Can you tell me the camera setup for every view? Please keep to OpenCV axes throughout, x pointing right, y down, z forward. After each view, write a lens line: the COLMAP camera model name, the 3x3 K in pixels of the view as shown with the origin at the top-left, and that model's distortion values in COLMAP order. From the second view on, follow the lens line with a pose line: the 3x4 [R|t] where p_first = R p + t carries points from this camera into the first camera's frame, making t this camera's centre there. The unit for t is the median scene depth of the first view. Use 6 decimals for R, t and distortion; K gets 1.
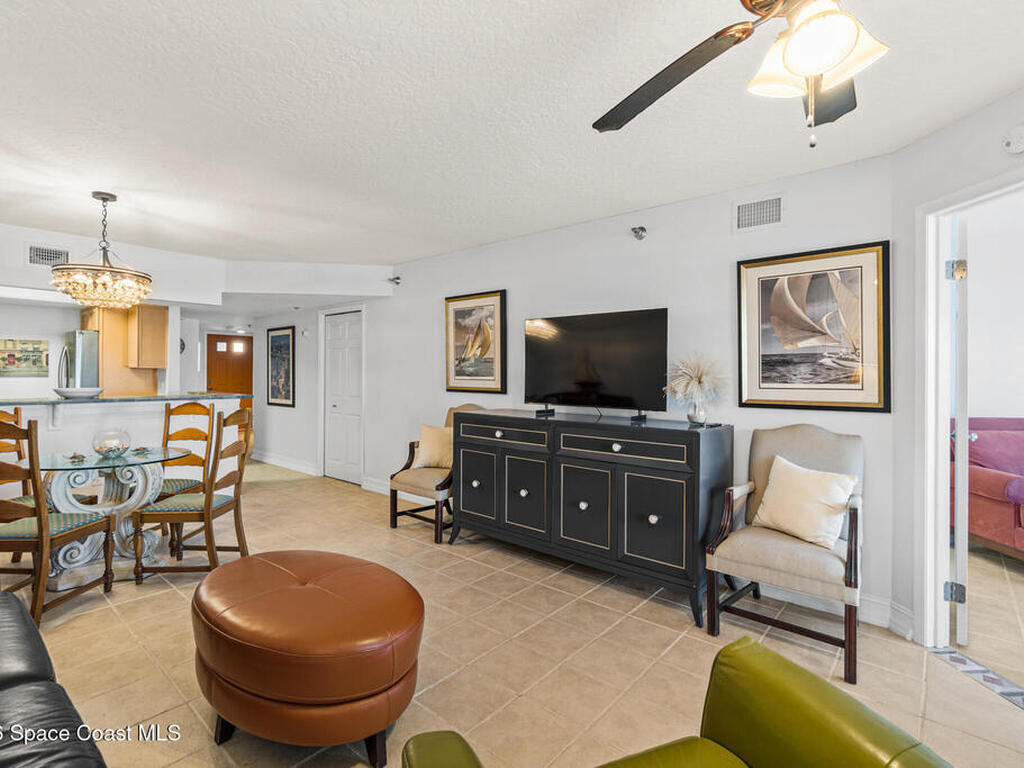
lens RADIAL K [[504.6, 0, 508.9], [0, 504.6, 374.8], [0, 0, 1]] dist [-0.001450, 0.000630]
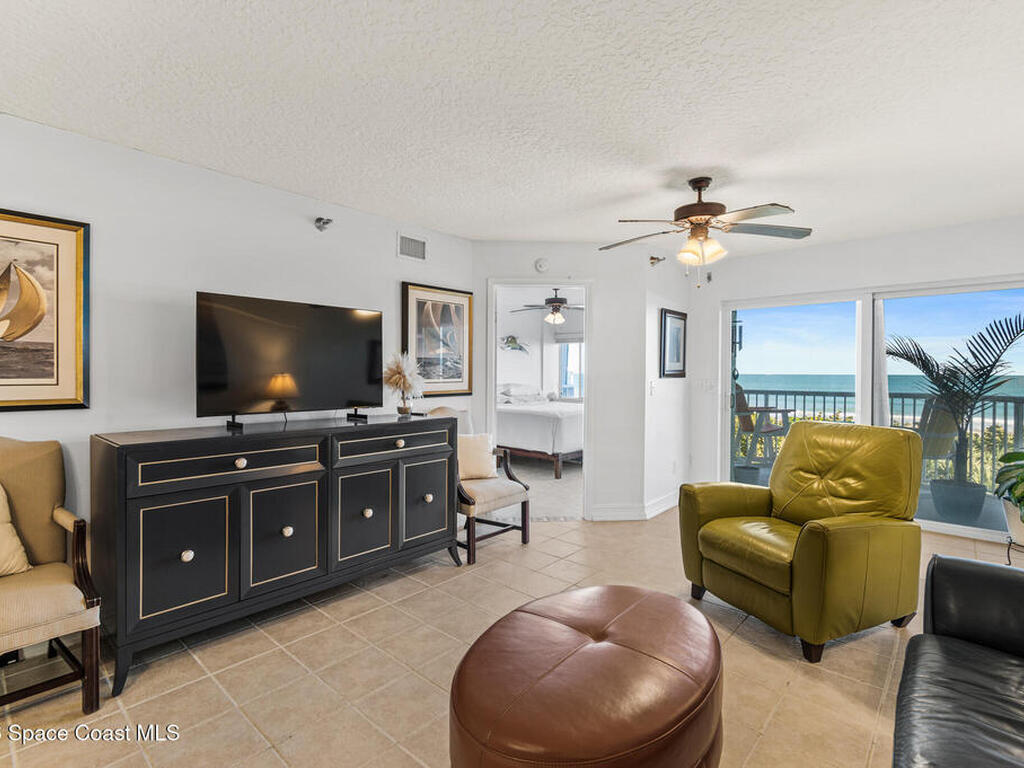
lens RADIAL K [[504.6, 0, 508.9], [0, 504.6, 374.8], [0, 0, 1]] dist [-0.001450, 0.000630]
pose [[0.024044, -0.011520, 0.999645, -0.775177], [-0.002703, 0.999929, 0.011588, -0.010291], [-0.999707, -0.002980, 0.024011, 0.707099]]
